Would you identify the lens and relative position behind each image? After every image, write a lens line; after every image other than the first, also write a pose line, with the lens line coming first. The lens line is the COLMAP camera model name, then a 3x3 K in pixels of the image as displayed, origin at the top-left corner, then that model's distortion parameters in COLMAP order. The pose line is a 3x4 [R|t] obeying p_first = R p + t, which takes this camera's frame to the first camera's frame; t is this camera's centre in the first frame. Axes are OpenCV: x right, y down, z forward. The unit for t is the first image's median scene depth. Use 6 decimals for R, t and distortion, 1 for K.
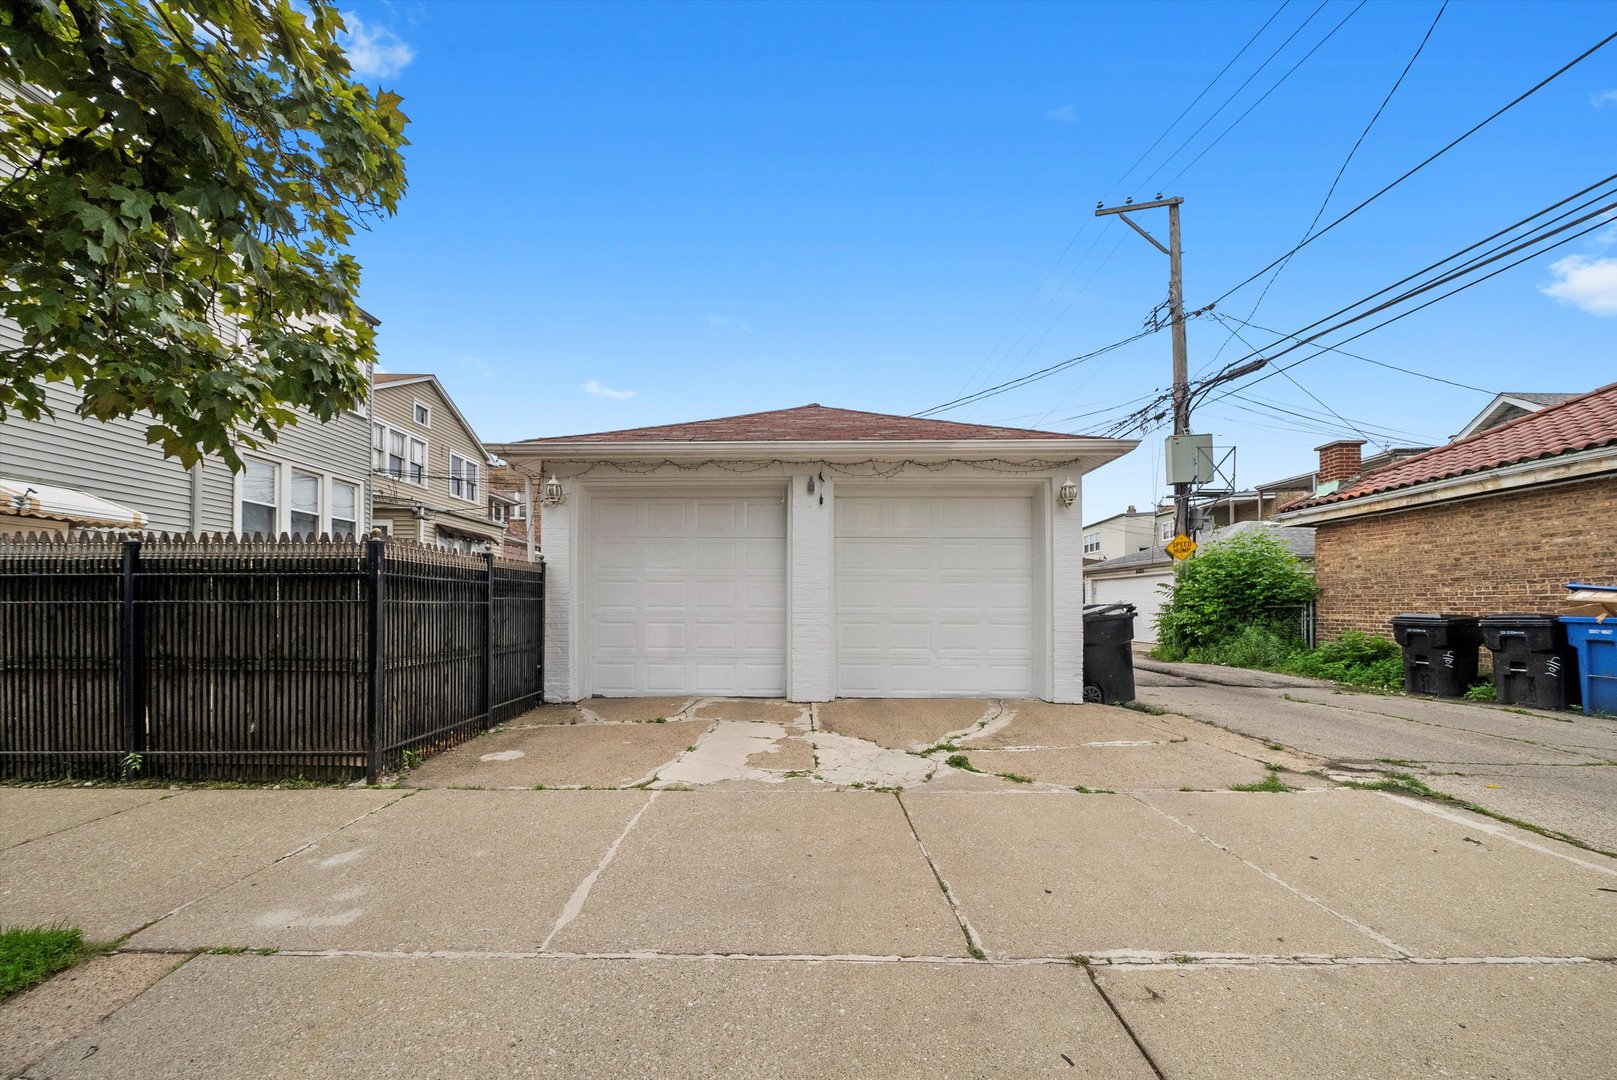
lens RADIAL K [[562.3, 0, 786.0], [0, 562.3, 605.5], [0, 0, 1]] dist [0.000213, 0.000282]
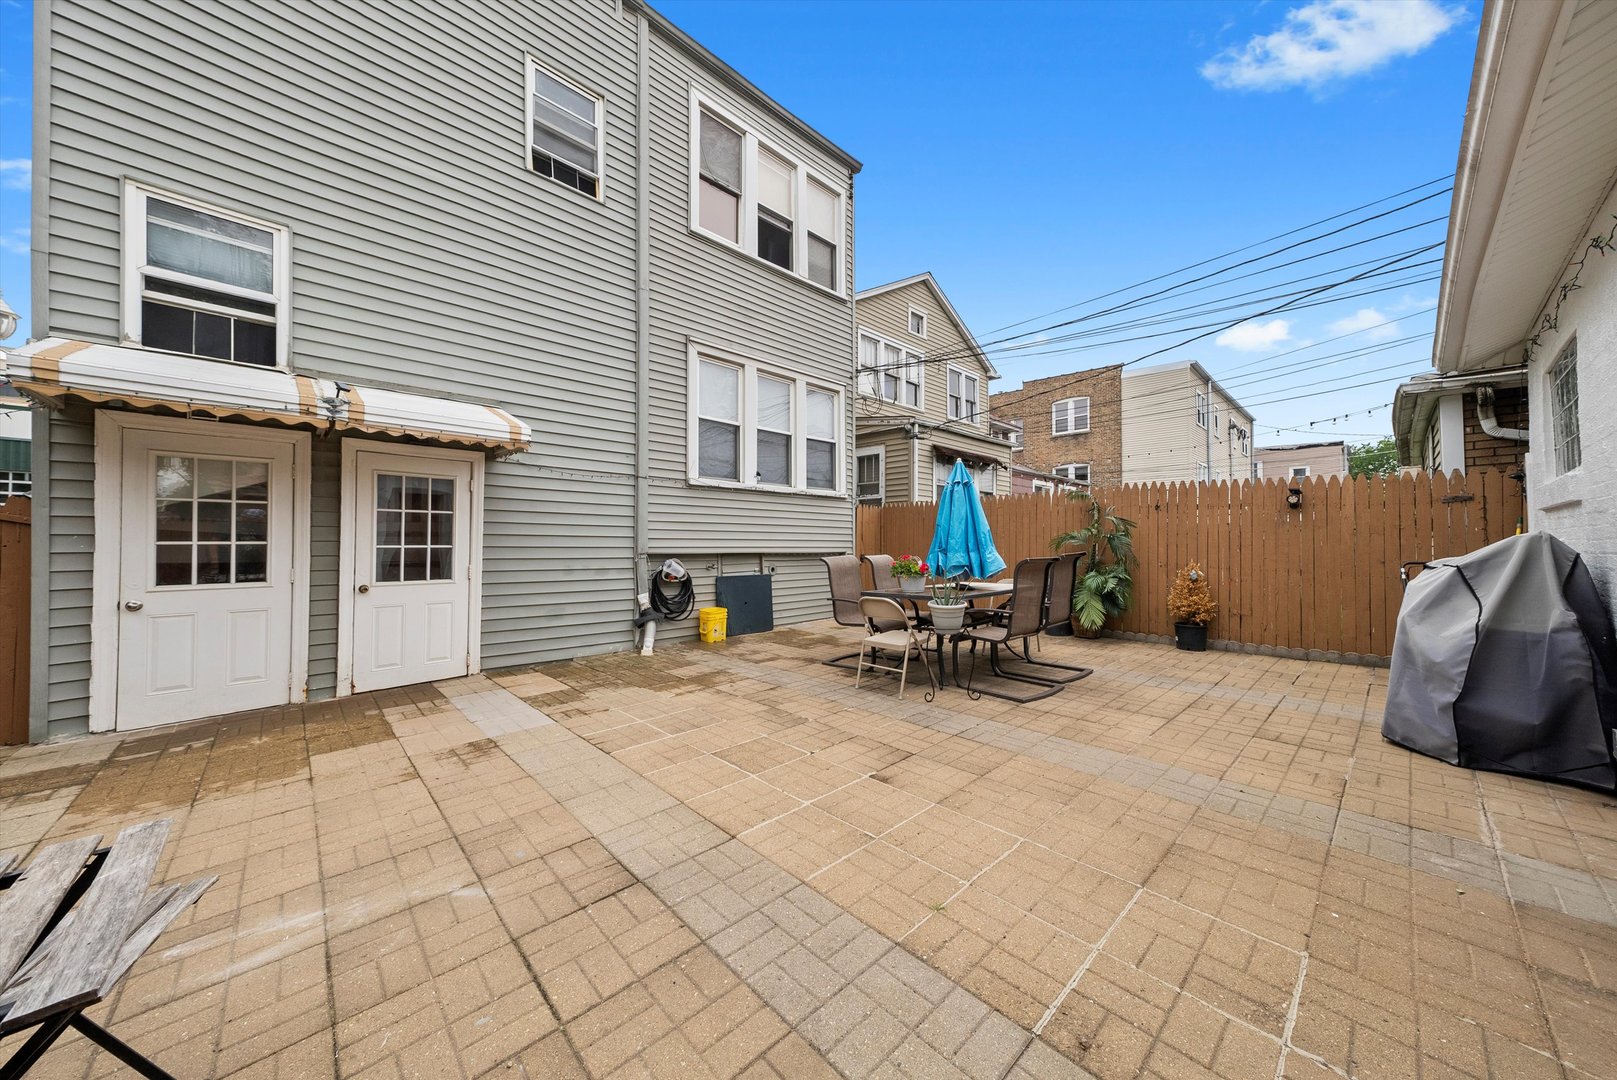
lens RADIAL K [[562.3, 0, 806.0], [0, 562.3, 537.2], [0, 0, 1]] dist [0.000213, 0.000282]
pose [[0.706150, -0.016153, -0.707878, -0.213562], [0.008354, 0.999860, -0.014483, -0.011200], [0.708013, 0.004313, 0.706186, 0.353985]]
